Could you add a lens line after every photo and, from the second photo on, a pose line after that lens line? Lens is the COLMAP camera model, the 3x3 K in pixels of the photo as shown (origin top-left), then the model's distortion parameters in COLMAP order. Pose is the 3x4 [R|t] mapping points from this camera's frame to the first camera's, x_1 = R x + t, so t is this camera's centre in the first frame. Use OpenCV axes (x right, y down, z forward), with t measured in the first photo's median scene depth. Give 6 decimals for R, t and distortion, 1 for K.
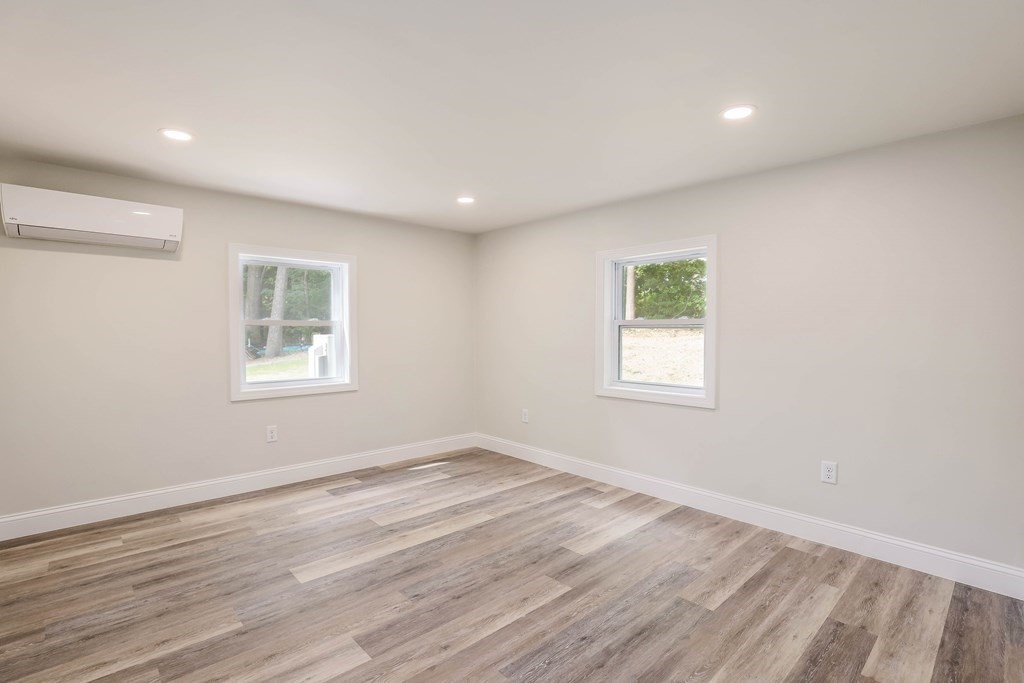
lens RADIAL K [[474.0, 0, 499.3], [0, 474.0, 343.0], [0, 0, 1]] dist [-0.020709, 0.000121]
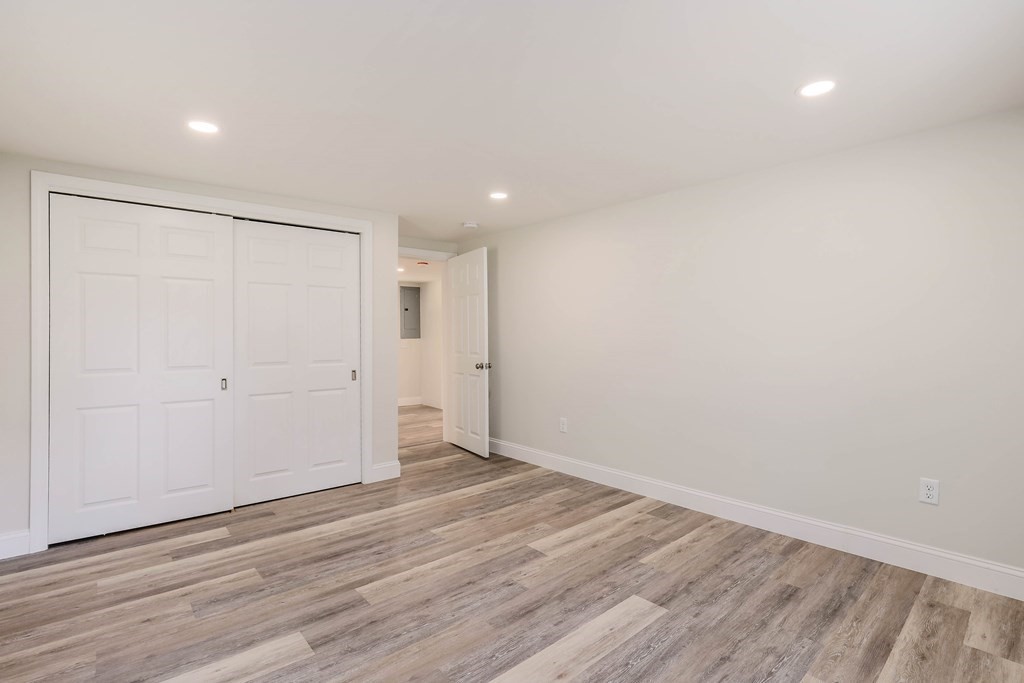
lens RADIAL K [[474.0, 0, 499.3], [0, 474.0, 343.0], [0, 0, 1]] dist [-0.020709, 0.000121]
pose [[-0.999506, -0.002007, 0.031356, -0.184380], [-0.000952, 0.999434, 0.033632, -0.030408], [-0.031405, 0.033585, -0.998942, 2.024576]]
